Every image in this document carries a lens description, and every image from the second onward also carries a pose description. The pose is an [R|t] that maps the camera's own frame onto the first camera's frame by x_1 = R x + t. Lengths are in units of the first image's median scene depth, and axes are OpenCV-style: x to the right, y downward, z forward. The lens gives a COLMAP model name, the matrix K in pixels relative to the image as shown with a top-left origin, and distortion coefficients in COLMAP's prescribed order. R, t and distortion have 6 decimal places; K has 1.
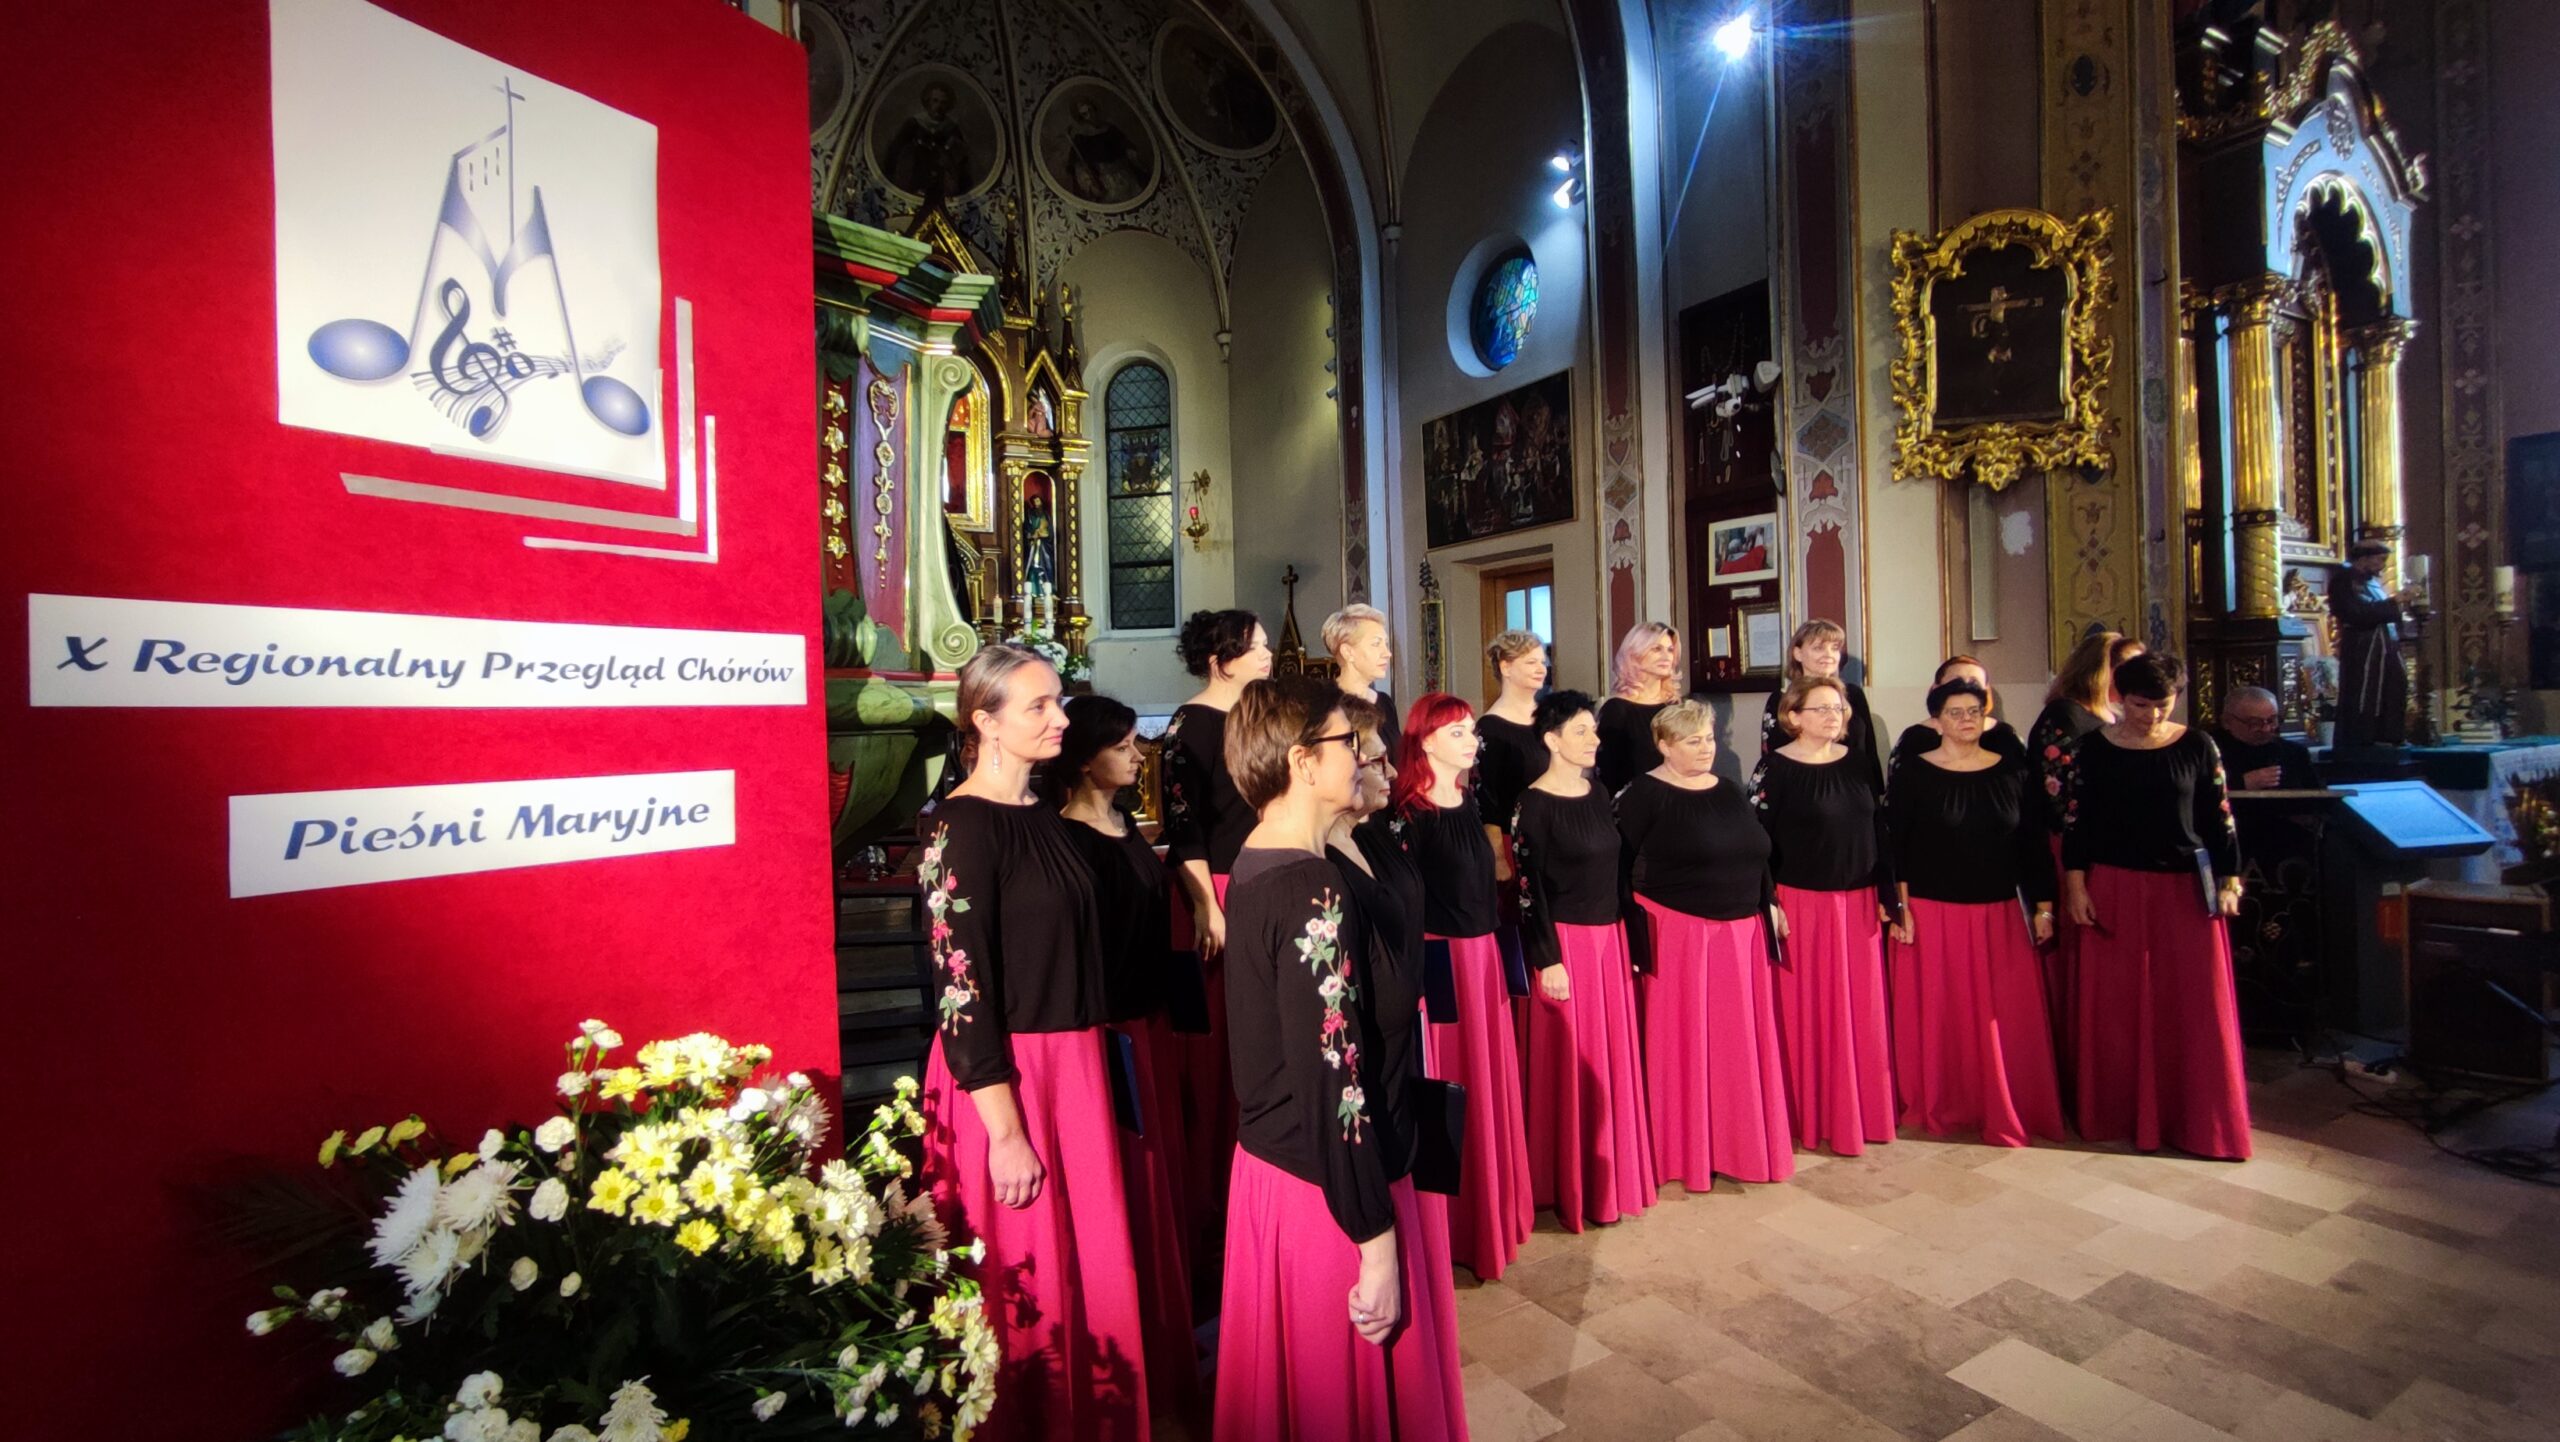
lens RADIAL K [[1143.9, 0, 1262.5], [0, 1143.9, 702.4], [0, 0, 1]] dist [-0.027965, 0.014204]
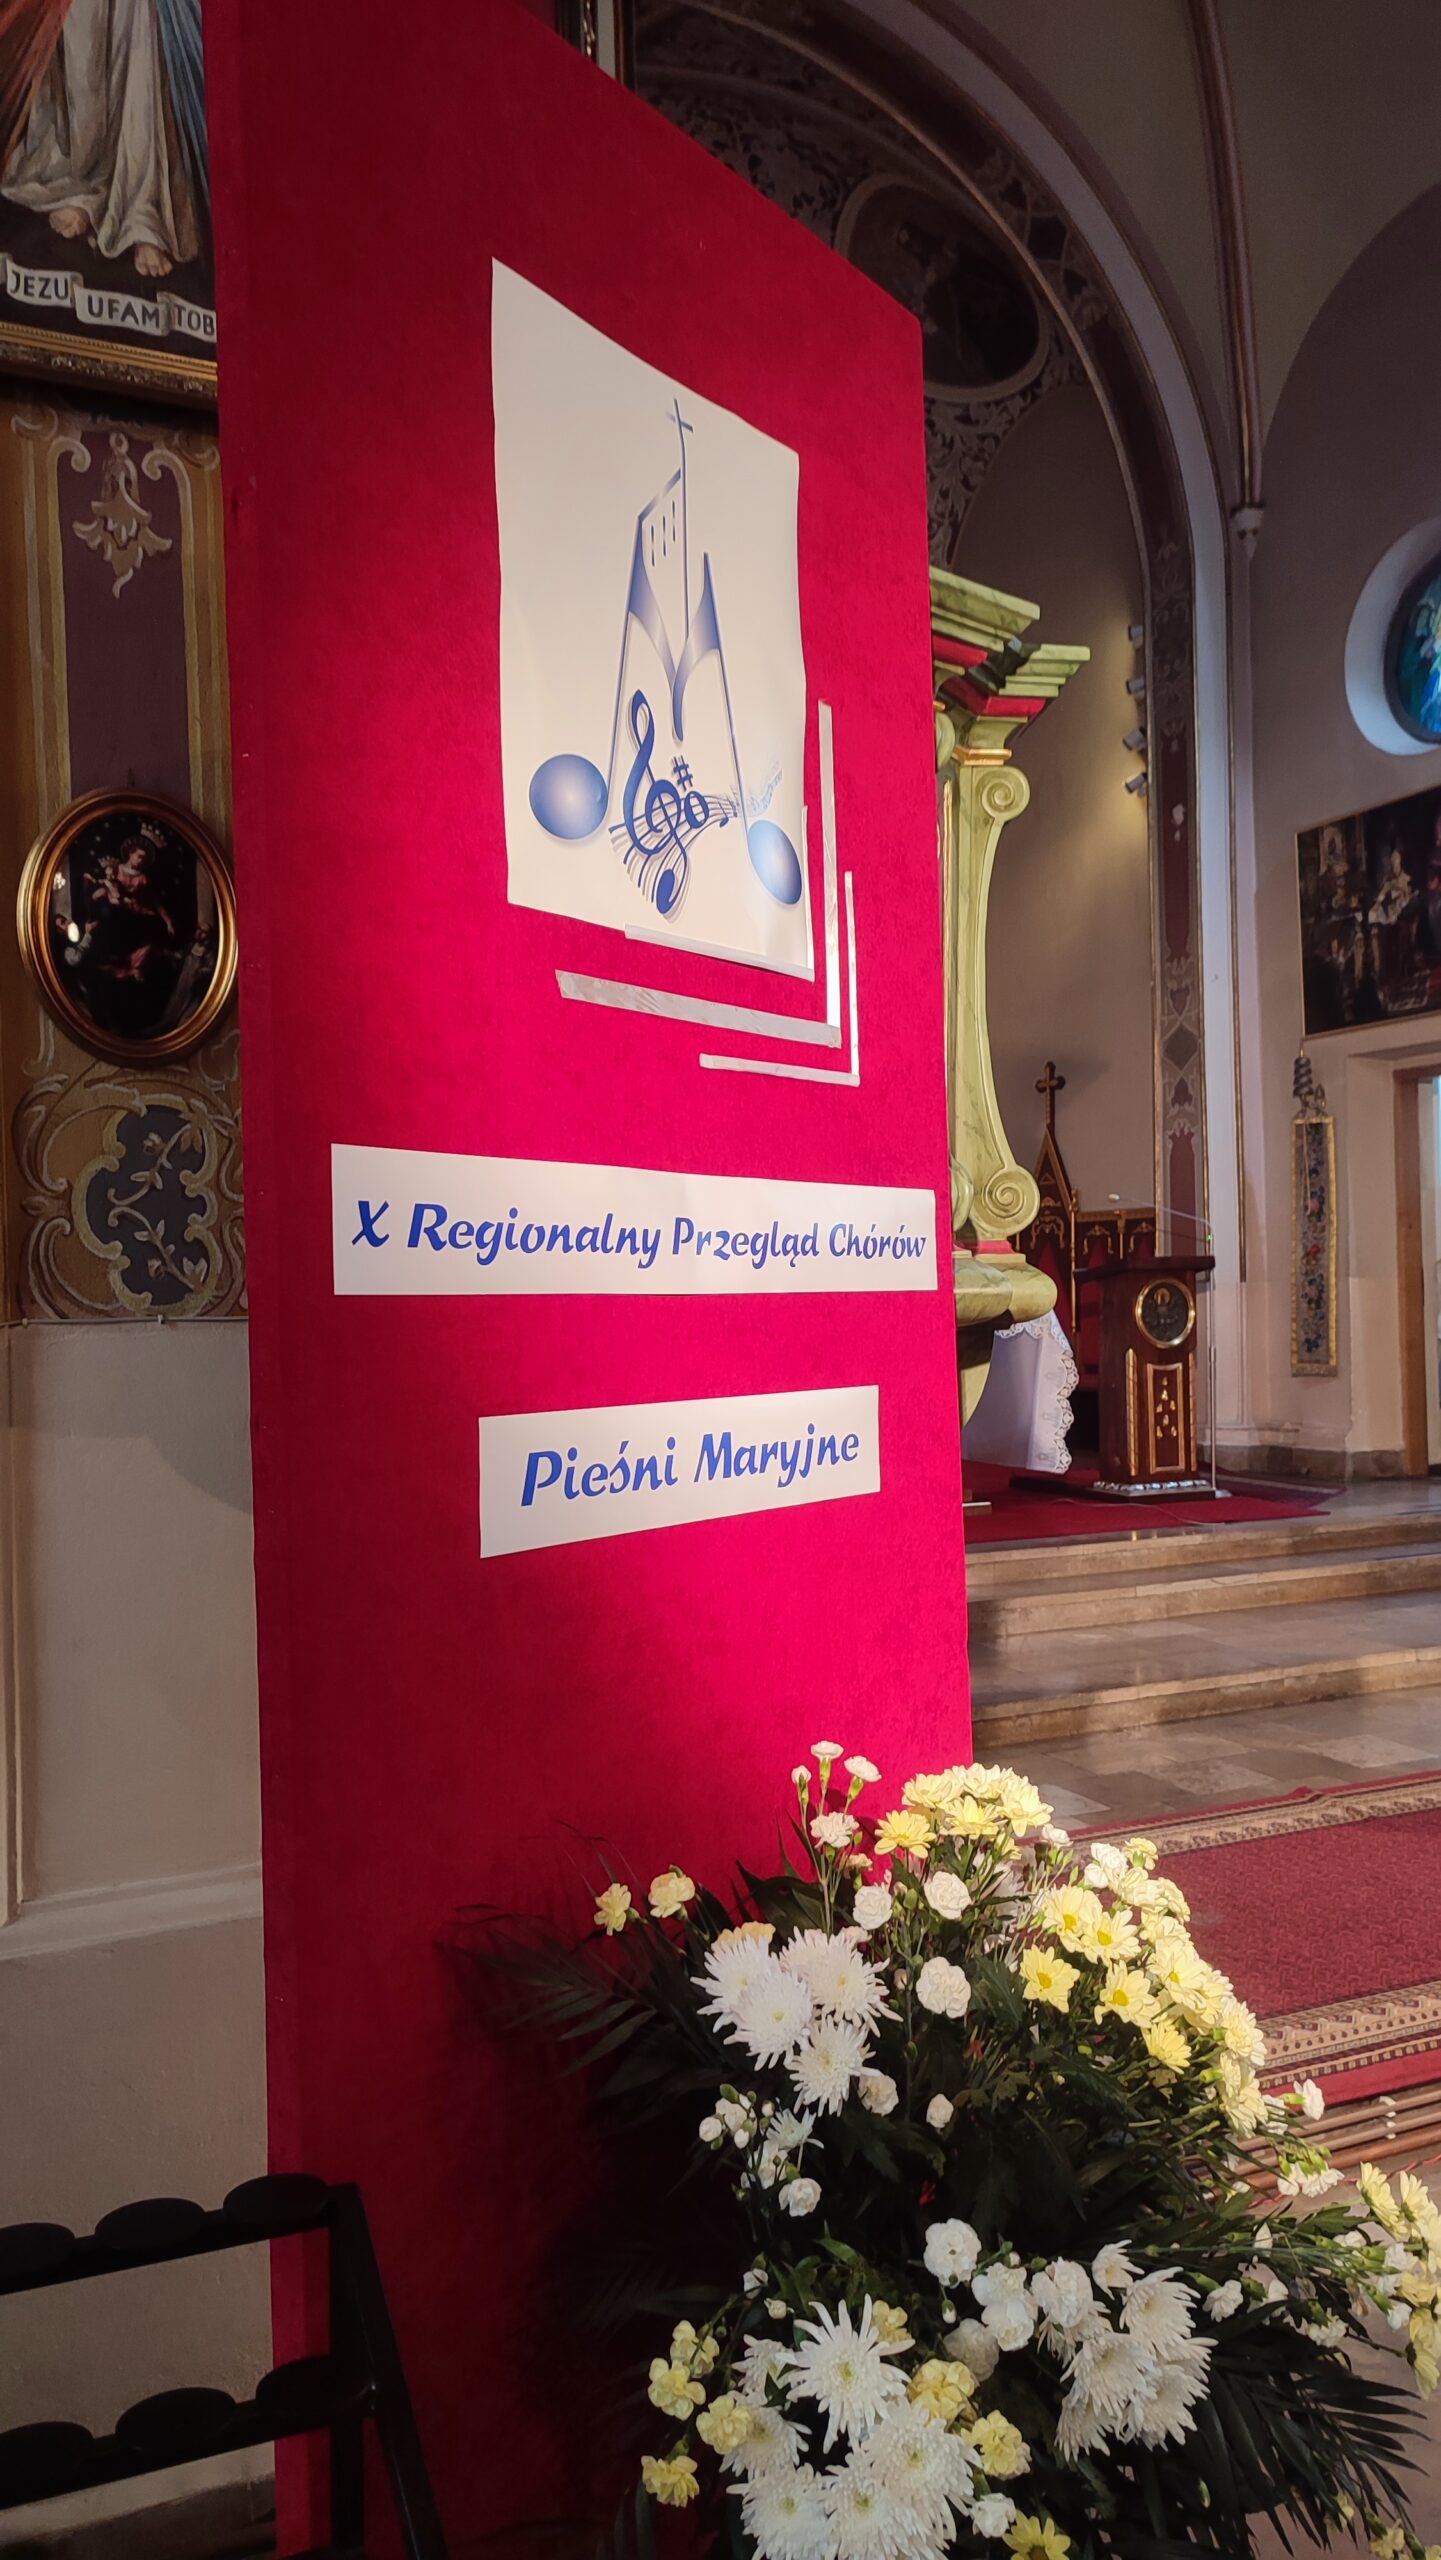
lens RADIAL K [[1855.7, 0, 724.1], [0, 1855.7, 1273.5], [0, 0, 1]] dist [0.031765, -0.015701]
pose [[0.997293, 0.004328, -0.073399, -0.168421], [-0.004564, 0.999985, -0.003054, -0.001720], [0.073385, 0.003381, 0.997298, -0.046178]]
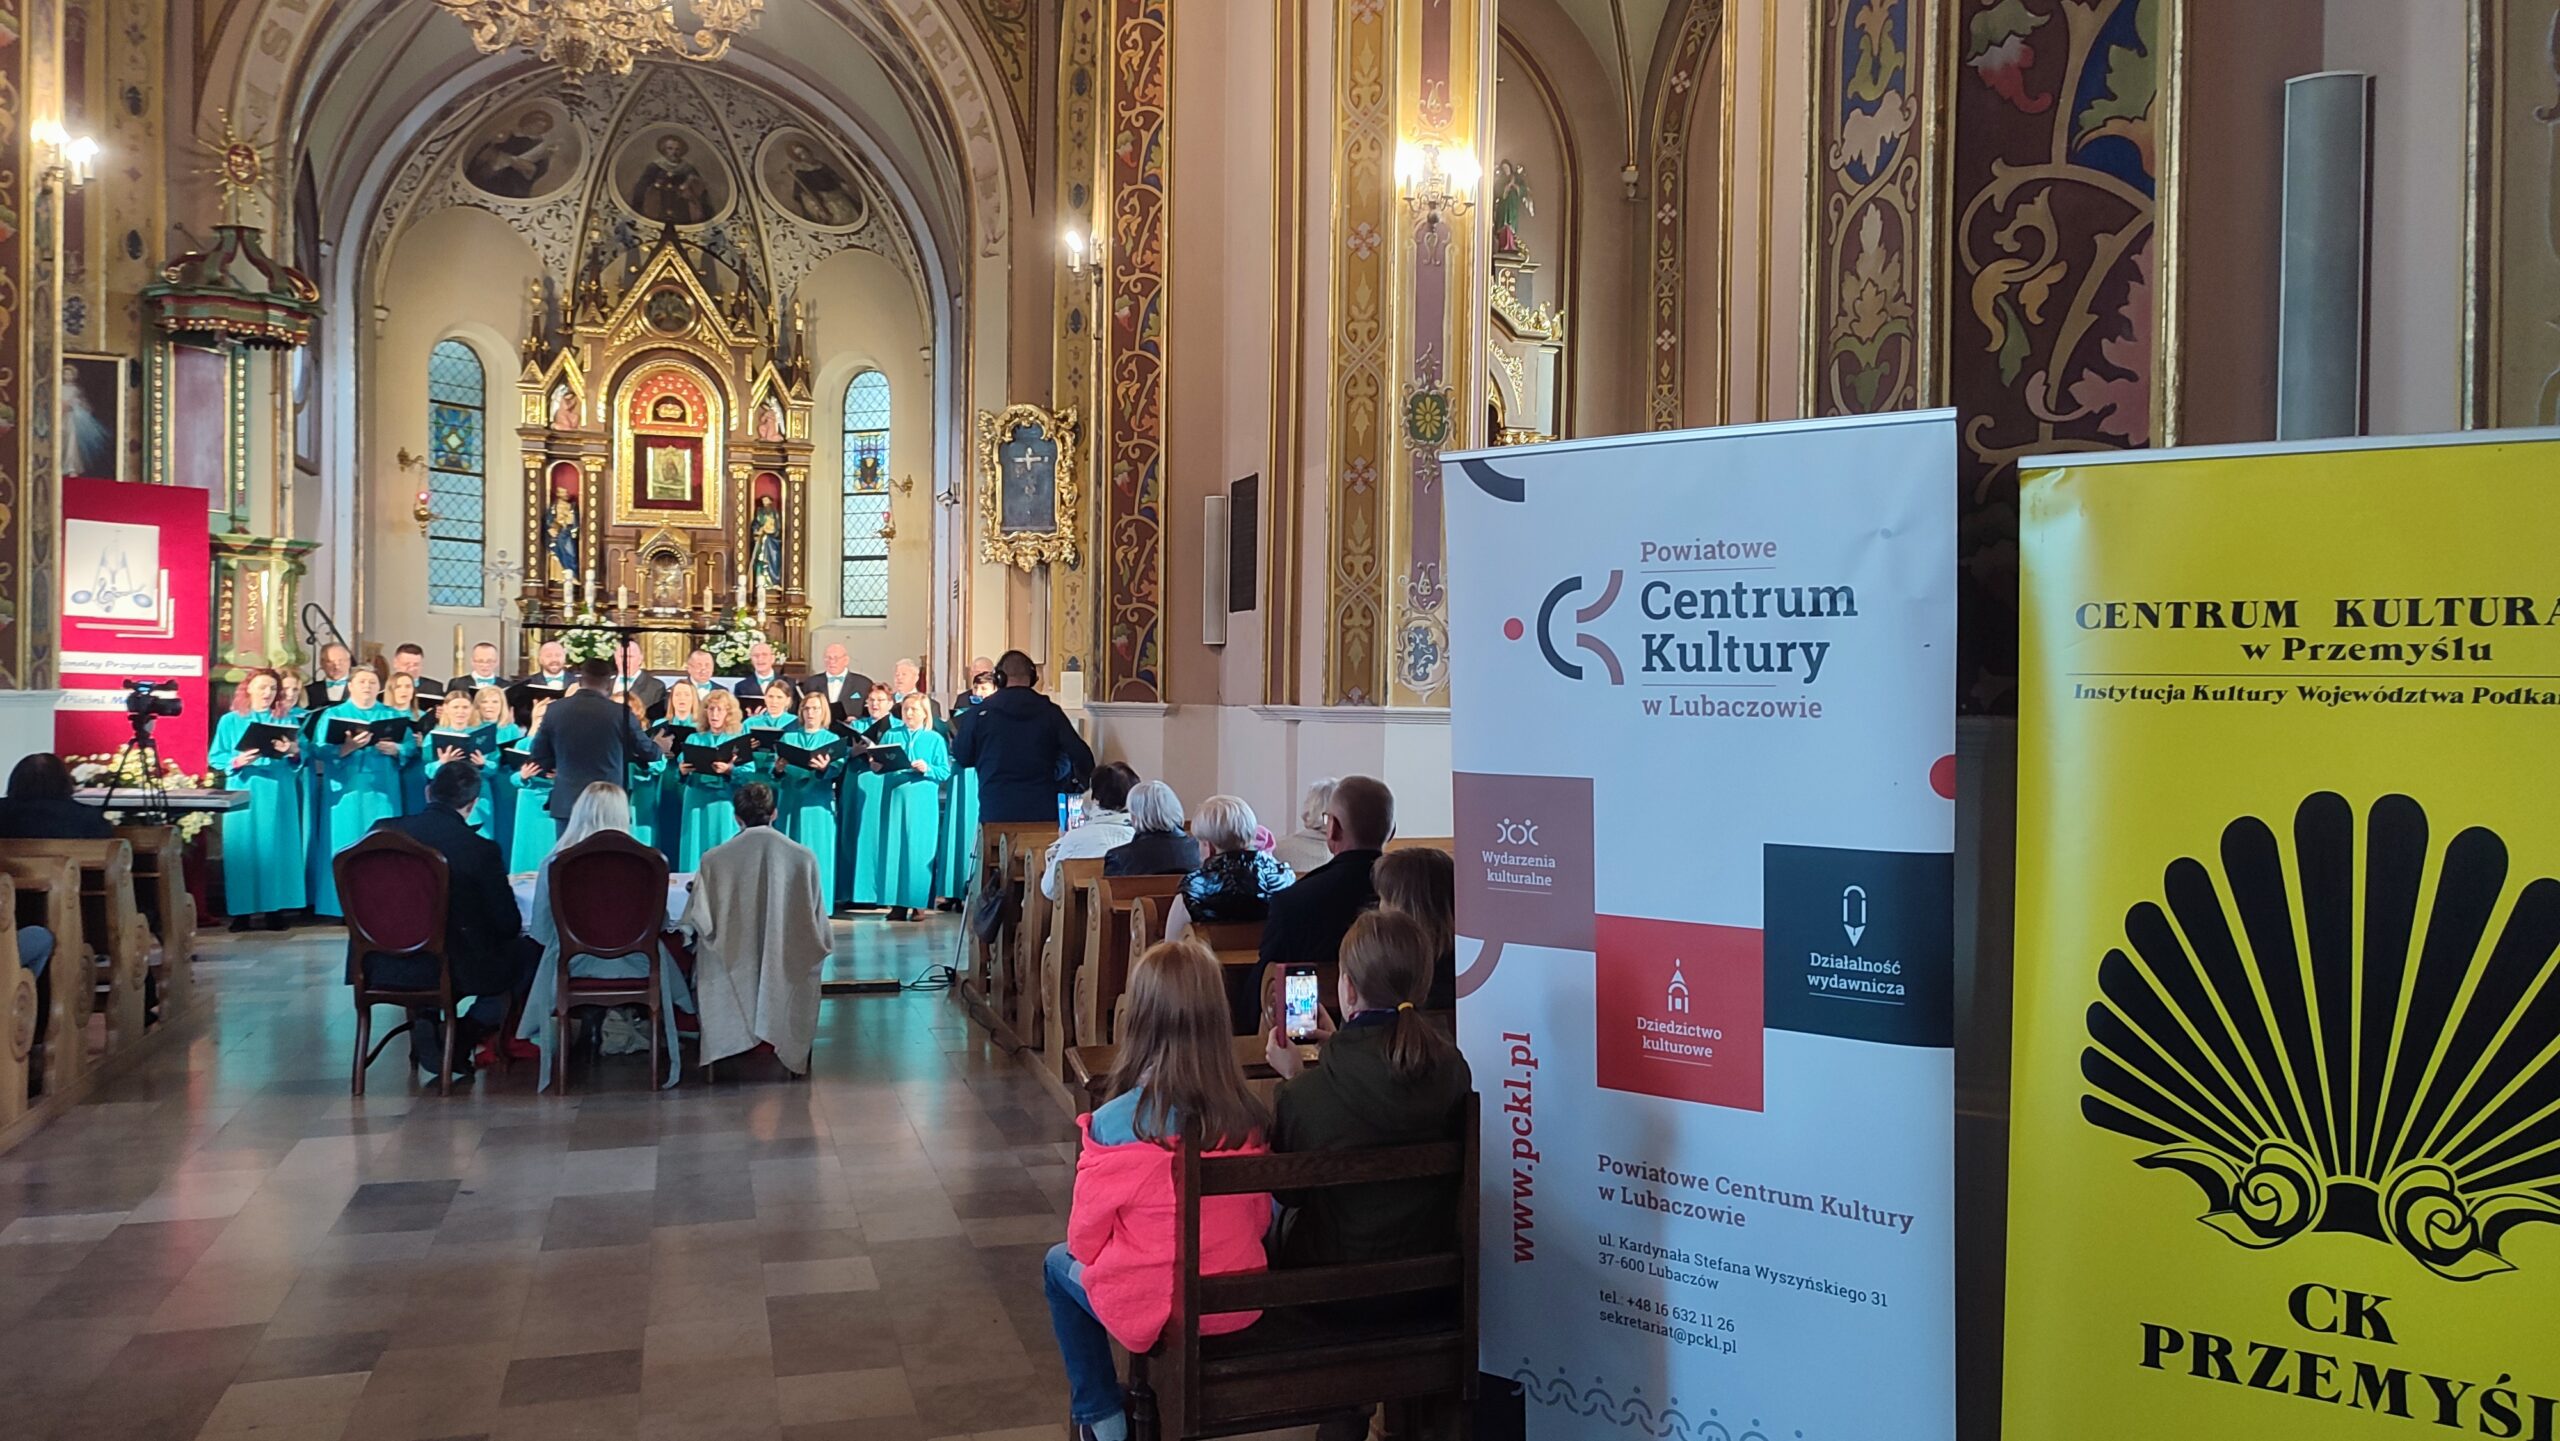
lens RADIAL K [[1855.7, 0, 1298.3], [0, 1855.7, 705.9], [0, 0, 1]] dist [0.031765, -0.015701]
pose [[0.980064, 0.039765, -0.194663, 1.565571], [-0.038711, 0.999208, 0.009216, -0.034642], [0.194875, -0.001497, 0.980827, -1.555860]]
